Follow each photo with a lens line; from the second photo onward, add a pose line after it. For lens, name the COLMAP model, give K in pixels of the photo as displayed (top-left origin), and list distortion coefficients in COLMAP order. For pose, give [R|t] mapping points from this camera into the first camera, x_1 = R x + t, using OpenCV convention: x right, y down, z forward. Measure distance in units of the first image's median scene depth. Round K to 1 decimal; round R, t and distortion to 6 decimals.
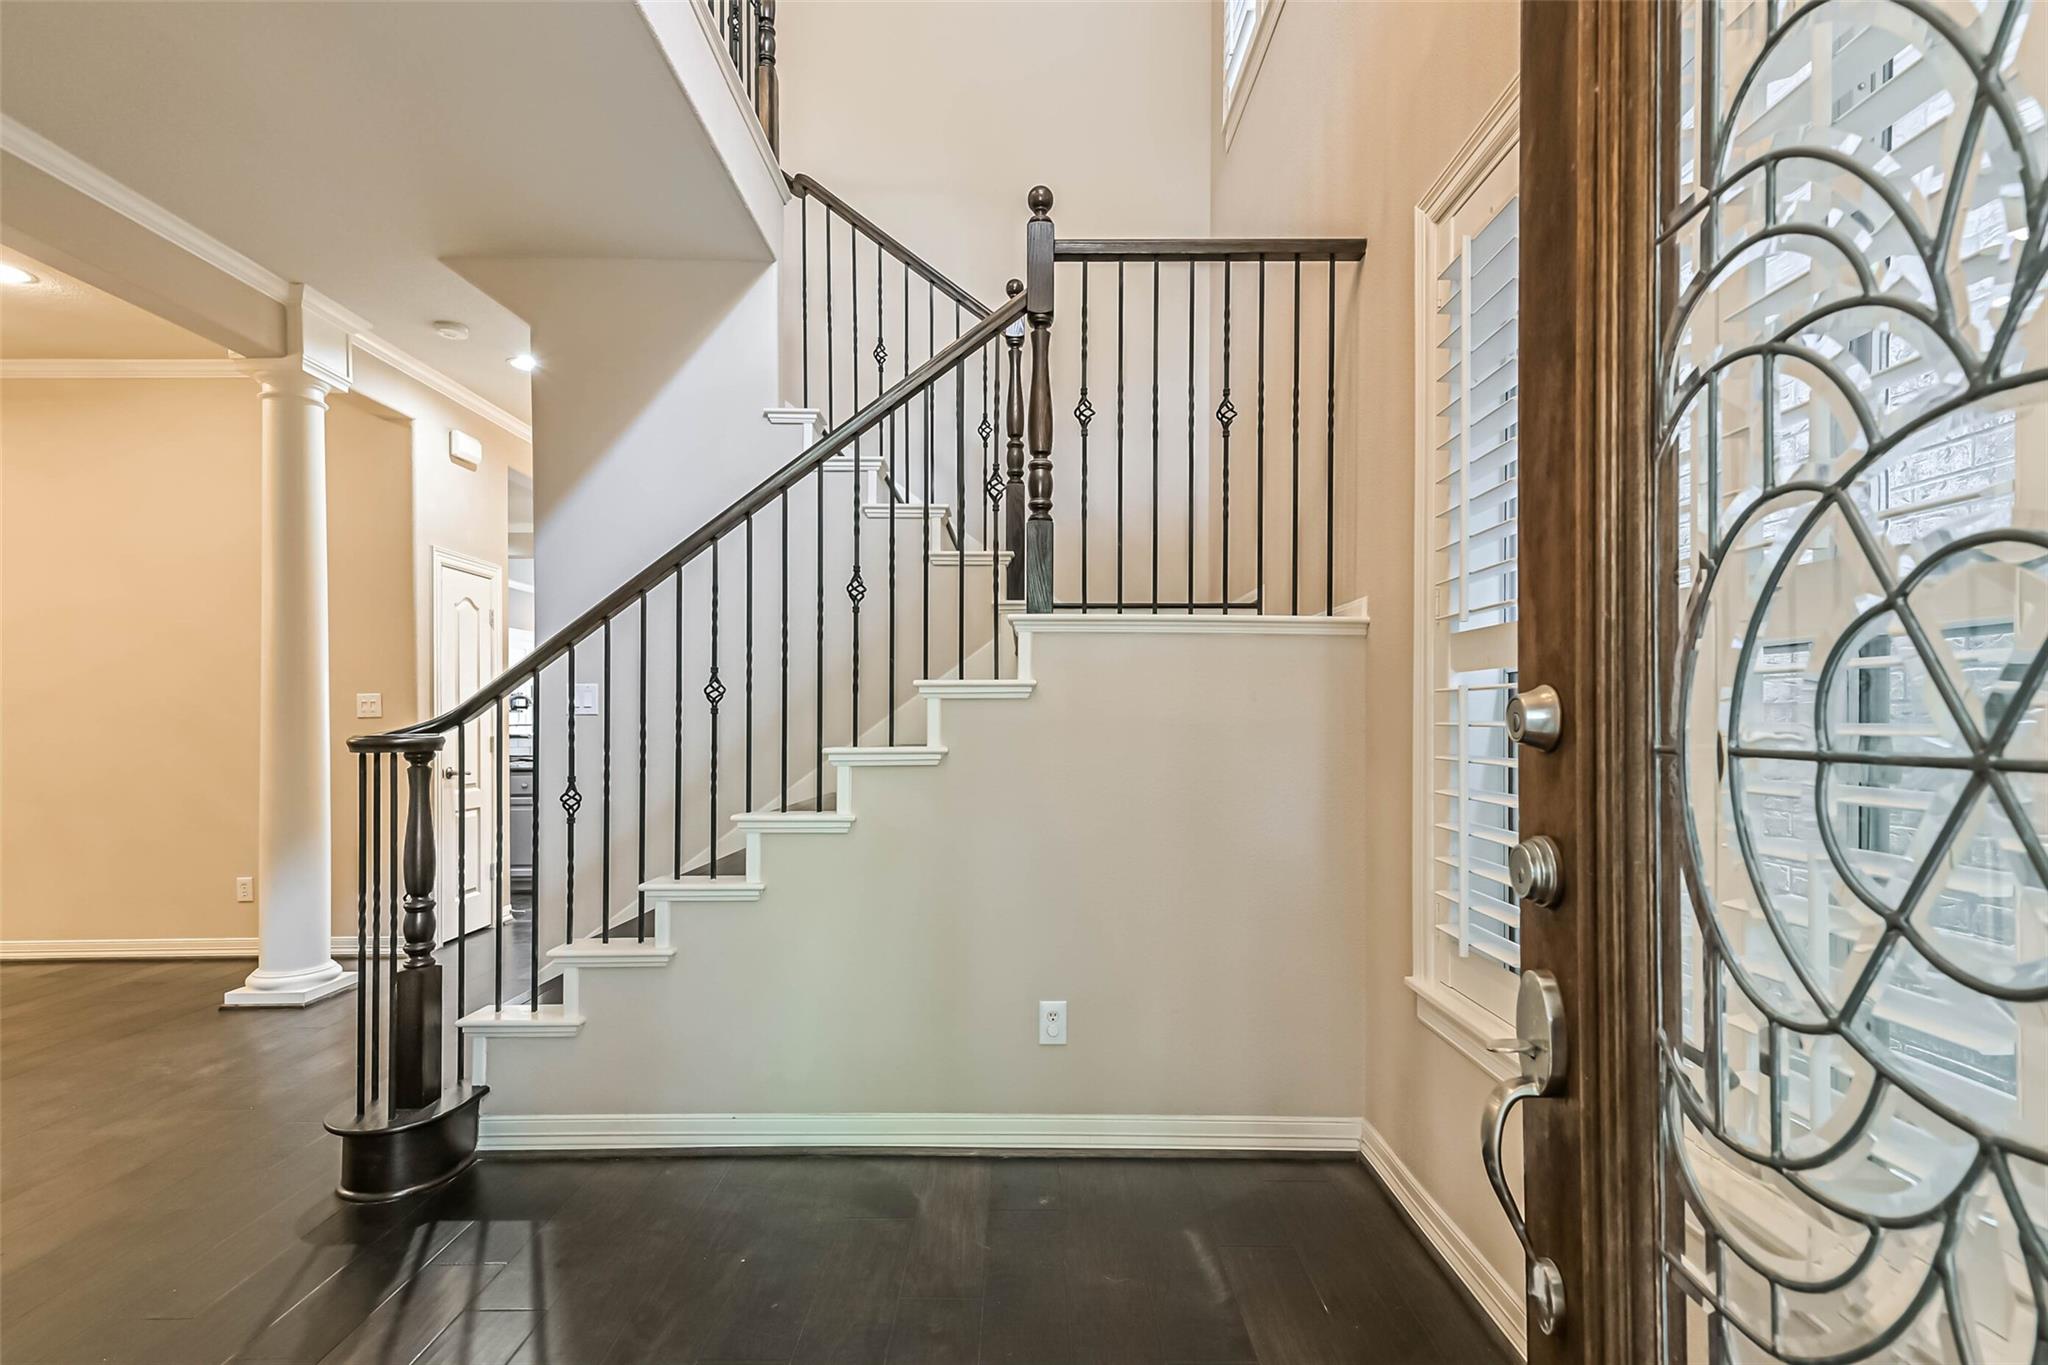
lens RADIAL K [[912.0, 0, 1021.1], [0, 912.0, 717.4], [0, 0, 1]] dist [0.012796, -0.000716]
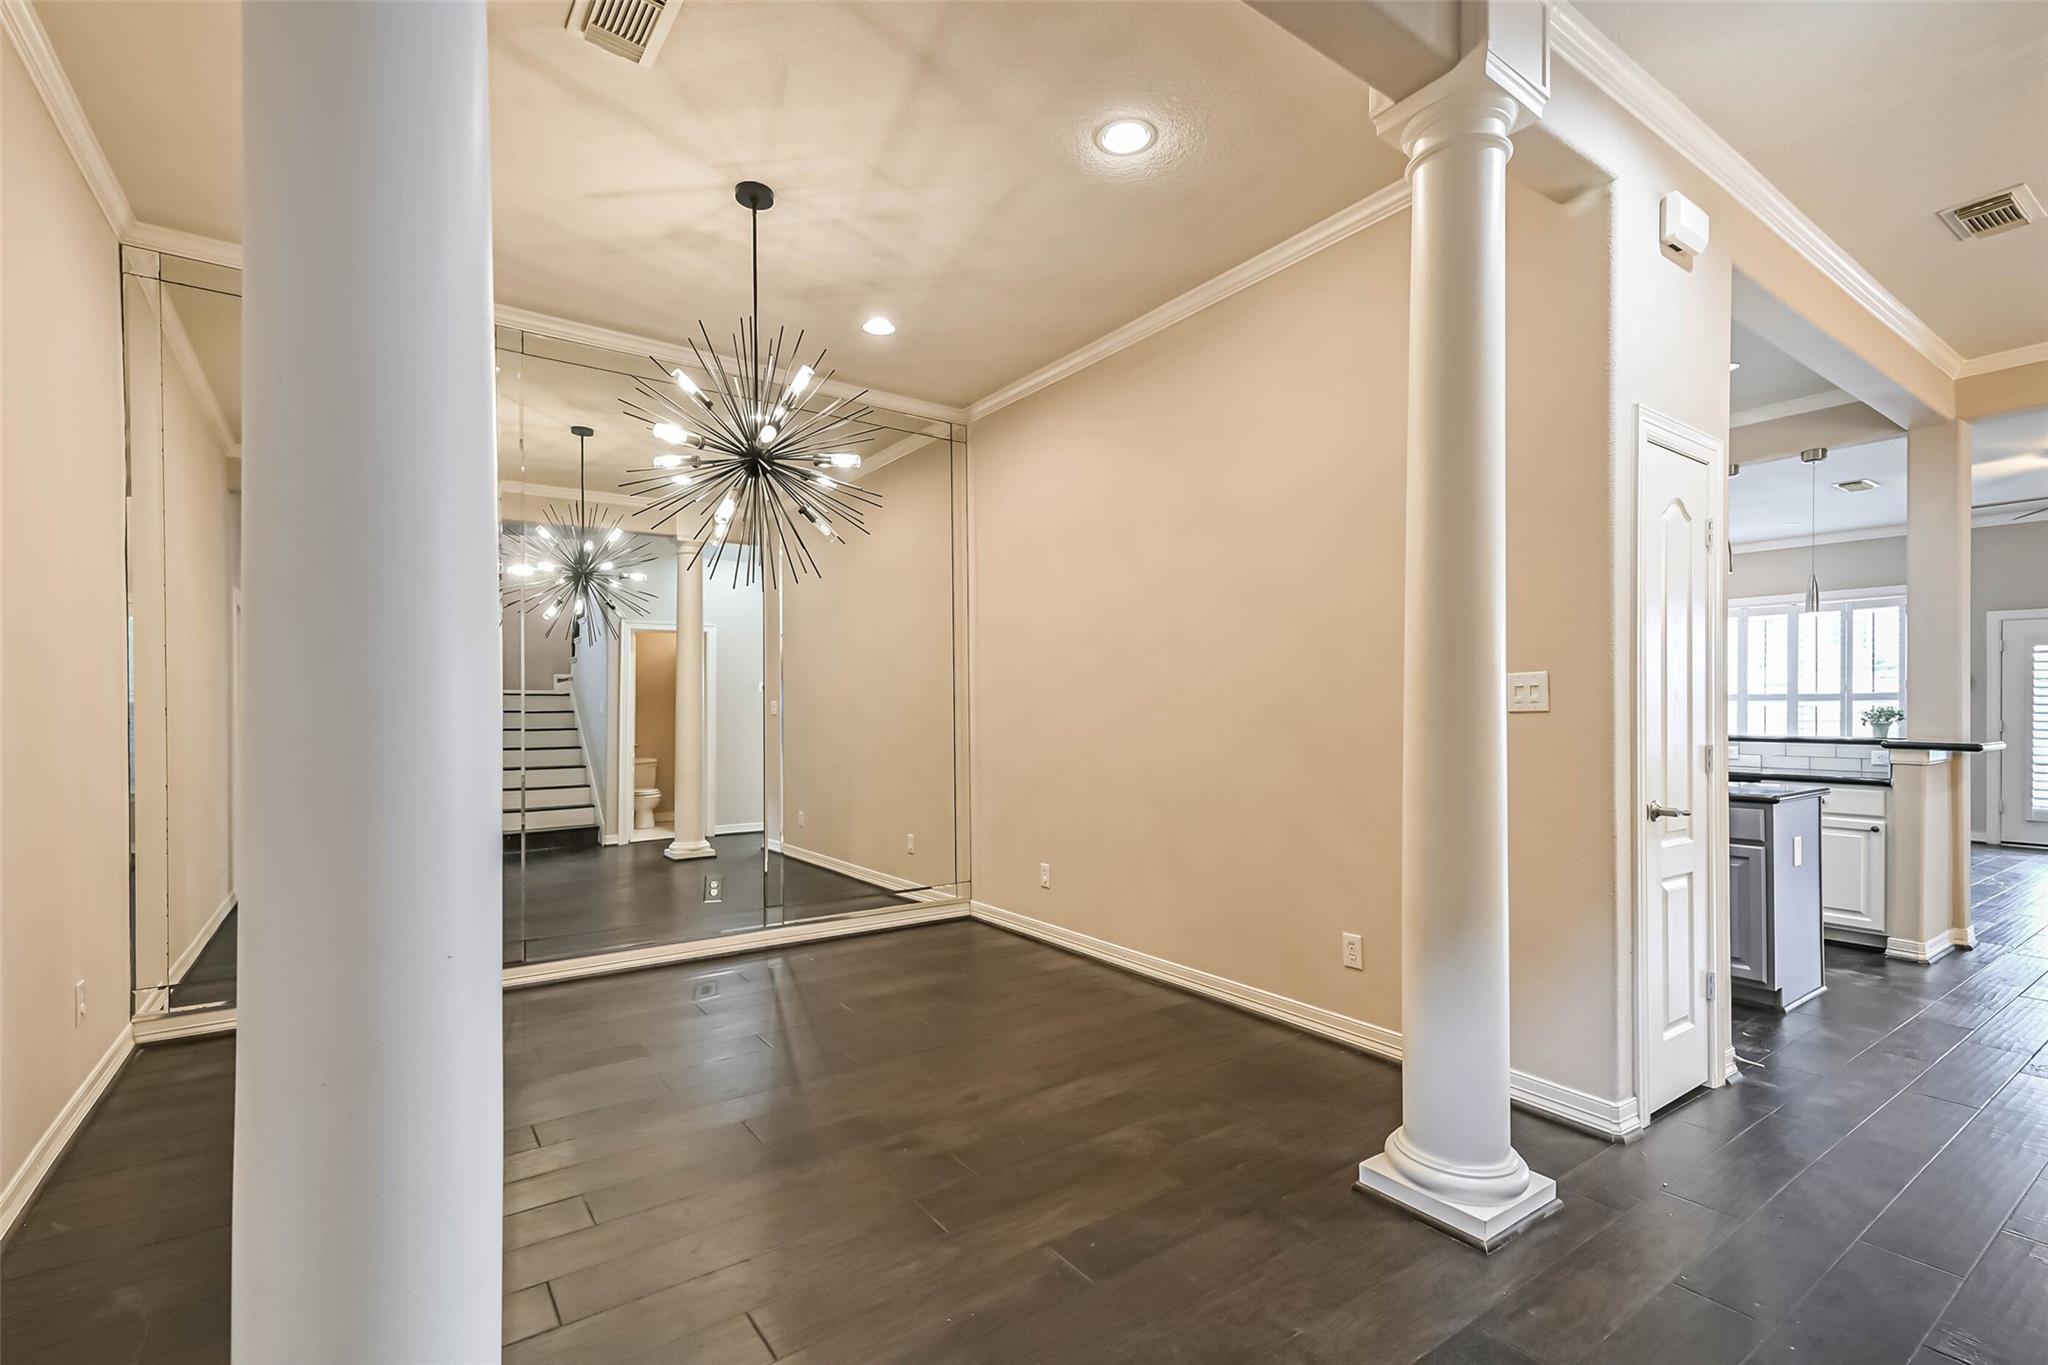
lens RADIAL K [[912.0, 0, 1016.8], [0, 912.0, 703.8], [0, 0, 1]] dist [0.012796, -0.000716]
pose [[0.554460, 0.002039, -0.832208, -0.467983], [0.000296, 0.999996, 0.002648, -0.009082], [0.832210, -0.001715, 0.554458, 0.457330]]
